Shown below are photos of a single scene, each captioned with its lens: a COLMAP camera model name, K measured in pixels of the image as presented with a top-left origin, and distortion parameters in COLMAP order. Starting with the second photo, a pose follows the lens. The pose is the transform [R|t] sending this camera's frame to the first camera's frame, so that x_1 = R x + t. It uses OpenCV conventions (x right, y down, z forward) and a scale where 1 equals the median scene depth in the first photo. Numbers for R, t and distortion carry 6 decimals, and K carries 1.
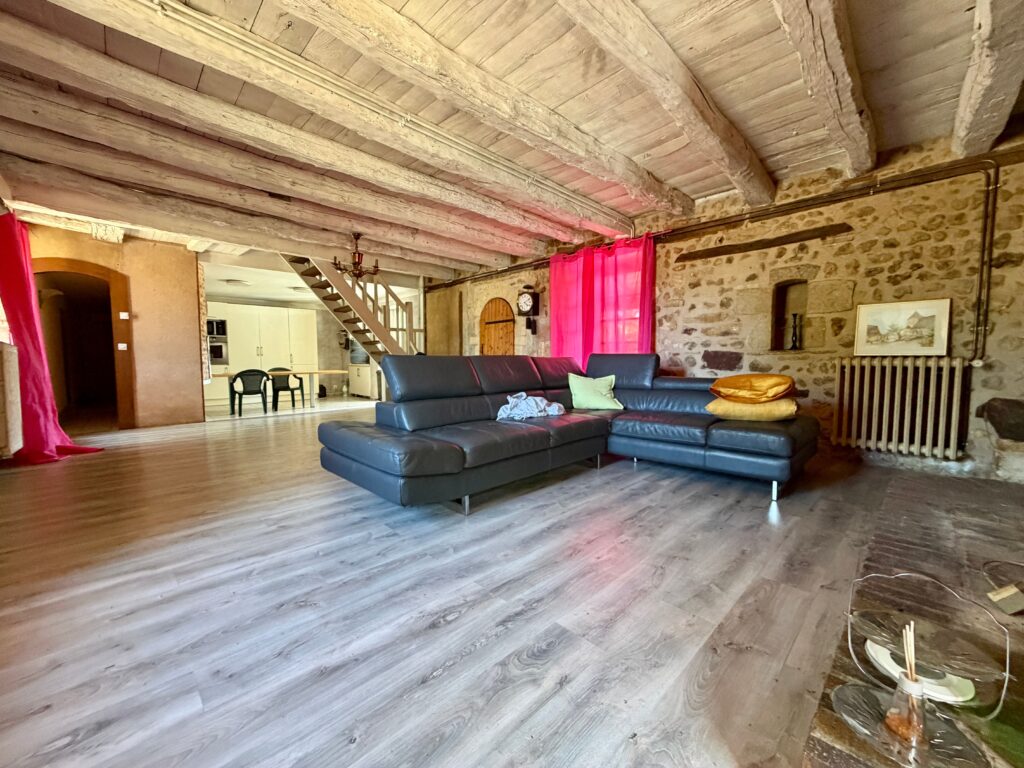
lens RADIAL K [[415.4, 0, 508.8], [0, 415.4, 388.0], [0, 0, 1]] dist [-0.000844, -0.000010]
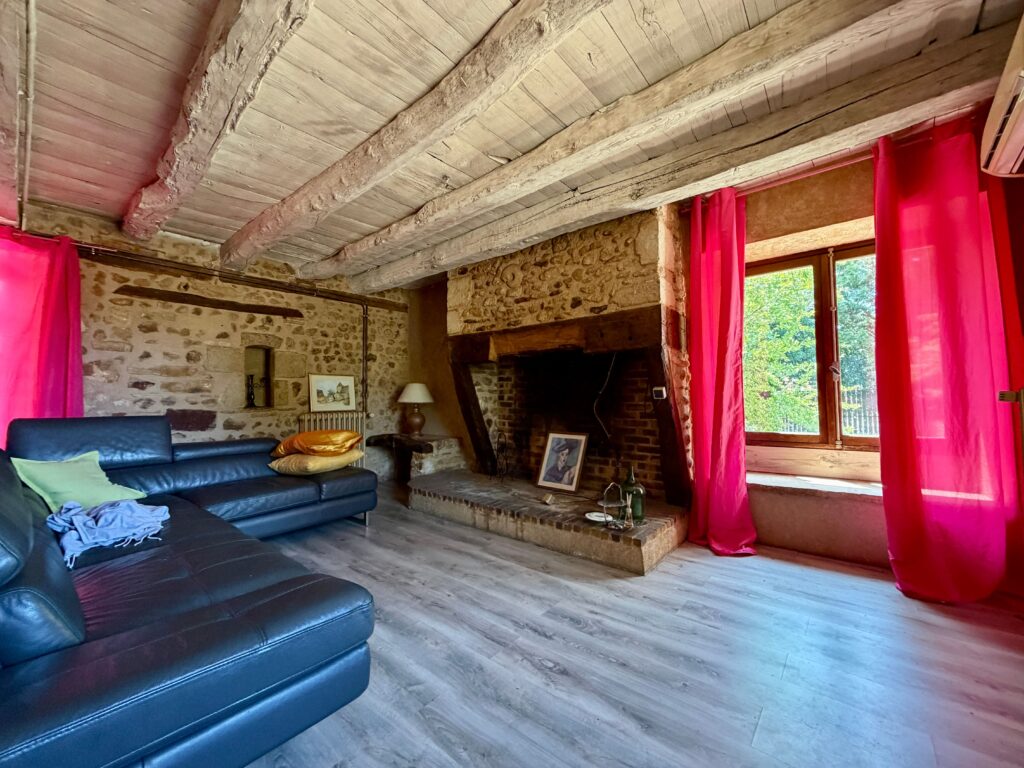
lens RADIAL K [[415.4, 0, 508.8], [0, 415.4, 388.0], [0, 0, 1]] dist [-0.000844, -0.000010]
pose [[-0.106922, 0.027019, 0.993900, -0.542705], [0.079469, 0.996665, -0.018545, -0.077716], [-0.991087, 0.077001, -0.108712, 0.503225]]
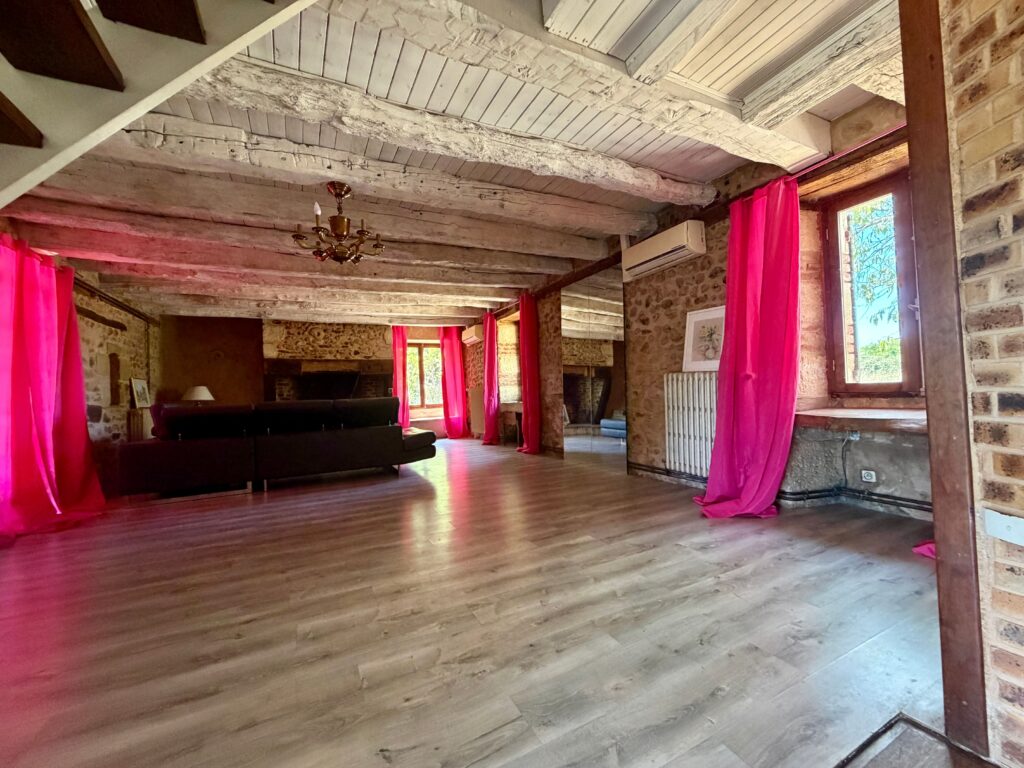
lens RADIAL K [[415.4, 0, 508.8], [0, 415.4, 388.0], [0, 0, 1]] dist [-0.000844, -0.000010]
pose [[-0.958028, 0.039958, 0.283876, -1.020205], [0.057356, 0.996933, 0.053238, -0.157076], [-0.280878, 0.067285, -0.957382, 2.101131]]
